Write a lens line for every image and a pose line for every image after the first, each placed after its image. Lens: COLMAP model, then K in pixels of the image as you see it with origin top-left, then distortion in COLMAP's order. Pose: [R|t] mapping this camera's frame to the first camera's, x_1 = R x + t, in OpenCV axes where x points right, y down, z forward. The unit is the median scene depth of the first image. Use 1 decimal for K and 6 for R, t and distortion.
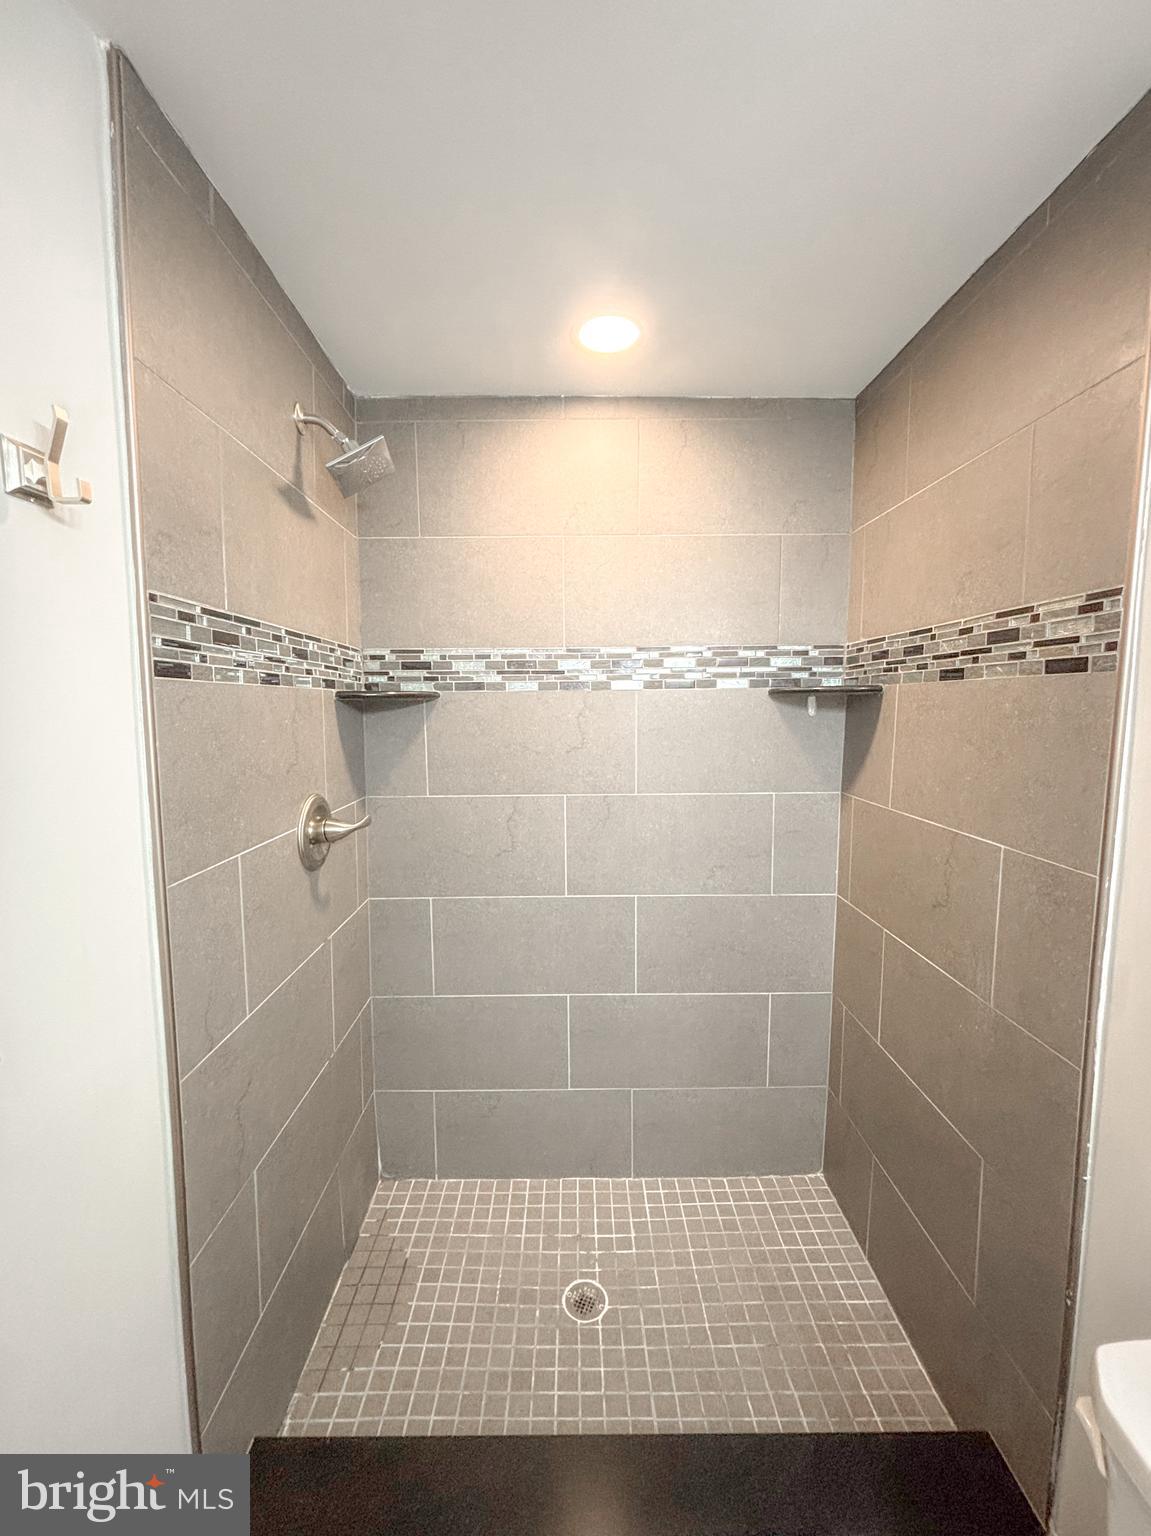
lens RADIAL K [[623.1, 0, 577.4], [0, 623.1, 771.0], [0, 0, 1]] dist [0.000178, 0.005923]
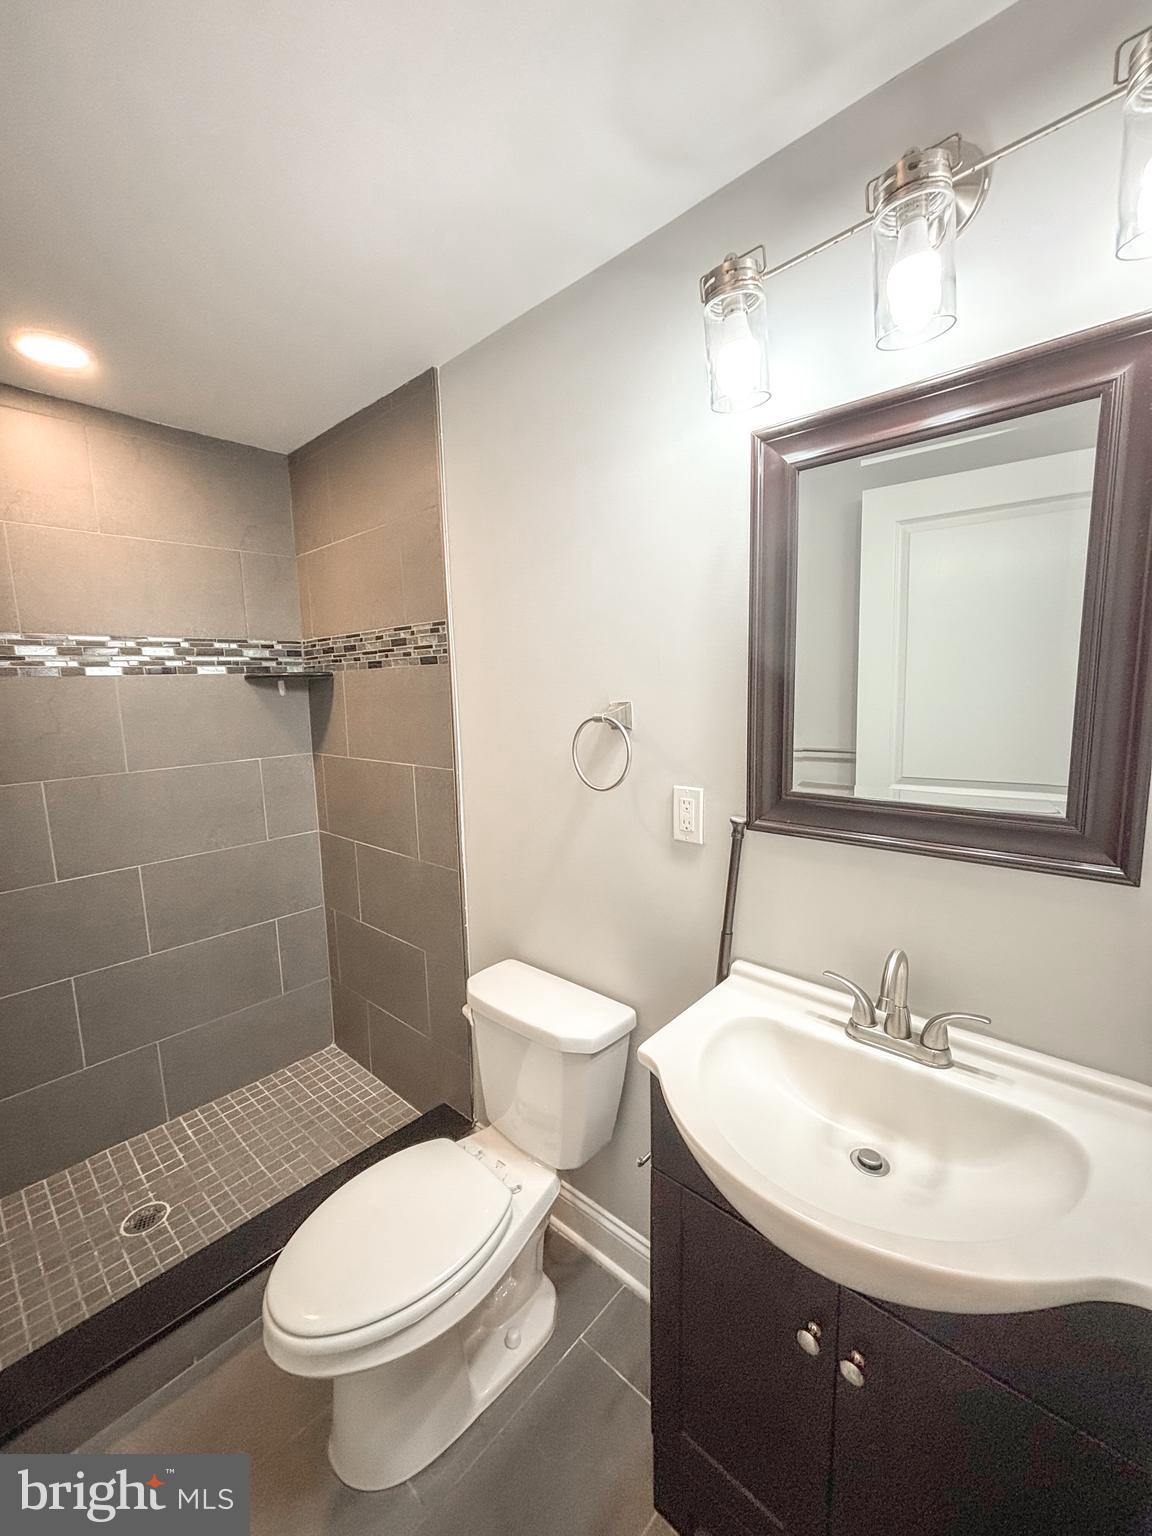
lens RADIAL K [[623.1, 0, 577.9], [0, 623.1, 771.0], [0, 0, 1]] dist [0.000178, 0.005923]
pose [[0.675714, -0.113566, 0.728363, -0.175960], [0.101744, 0.992973, 0.060435, 0.052748], [-0.730109, 0.033270, 0.682521, -0.336189]]
